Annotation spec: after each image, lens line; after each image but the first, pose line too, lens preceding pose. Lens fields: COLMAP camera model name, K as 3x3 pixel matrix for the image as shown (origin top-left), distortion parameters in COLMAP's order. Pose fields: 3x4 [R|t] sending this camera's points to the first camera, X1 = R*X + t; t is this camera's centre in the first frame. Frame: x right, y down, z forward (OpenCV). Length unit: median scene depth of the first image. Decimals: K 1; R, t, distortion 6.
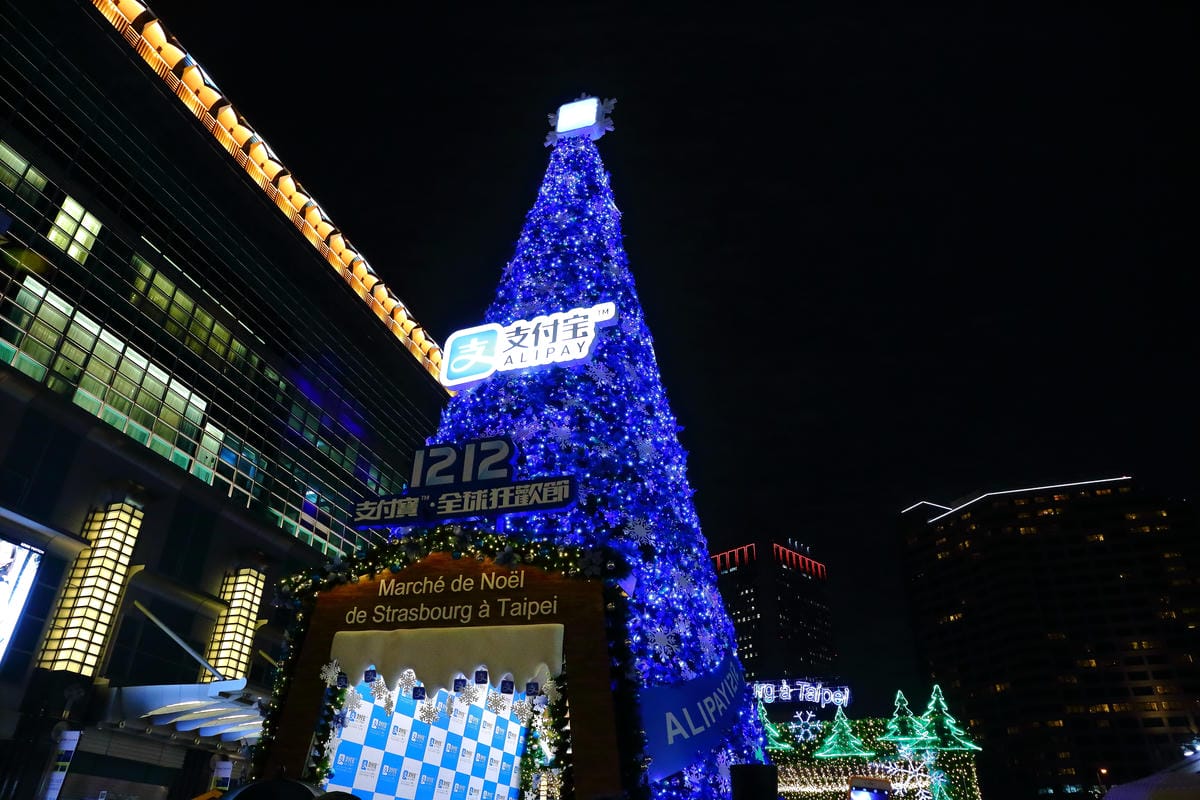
lens RADIAL K [[804.5, 0, 601.1], [0, 804.5, 396.8], [0, 0, 1]] dist [-0.078679, 0.032701]
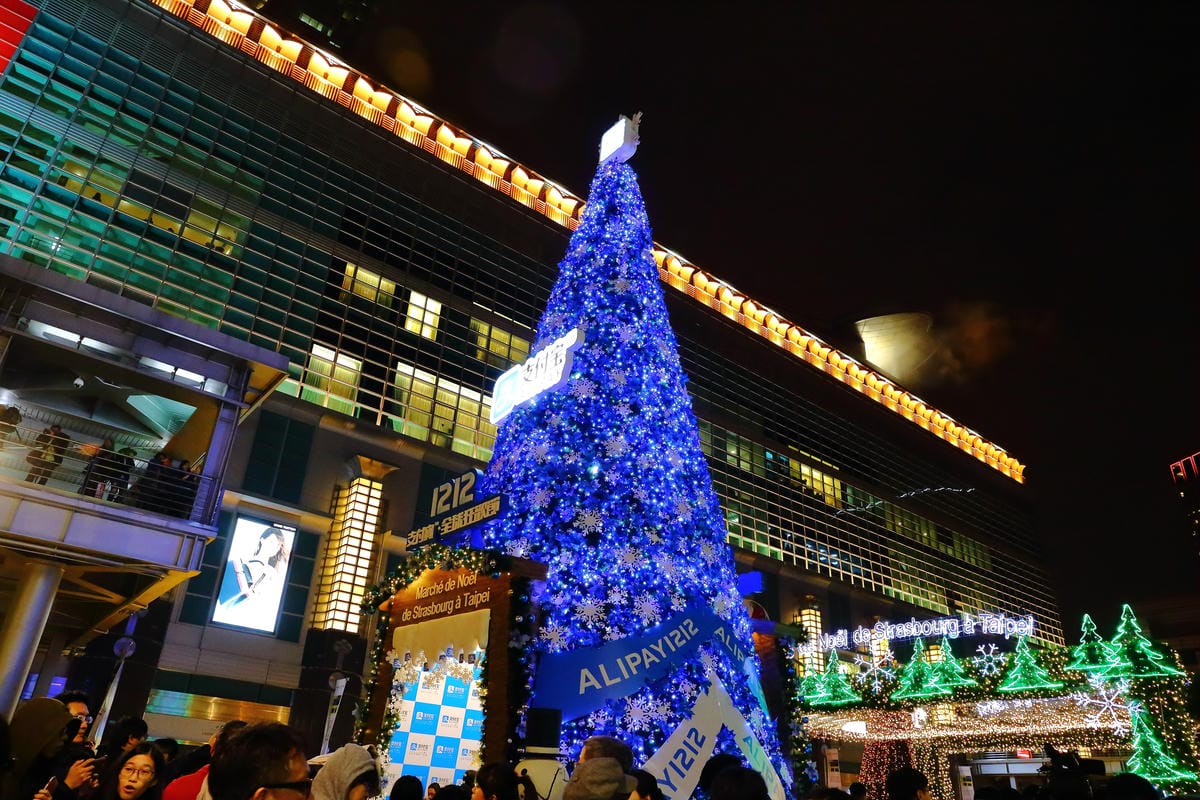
lens RADIAL K [[804.5, 0, 597.4], [0, 804.5, 398.0], [0, 0, 1]] dist [-0.078679, 0.032701]
pose [[0.843994, -0.225941, -0.486440, 0.405851], [0.251660, 0.967730, -0.012848, 0.003398], [0.473646, -0.111574, 0.873619, -0.018817]]
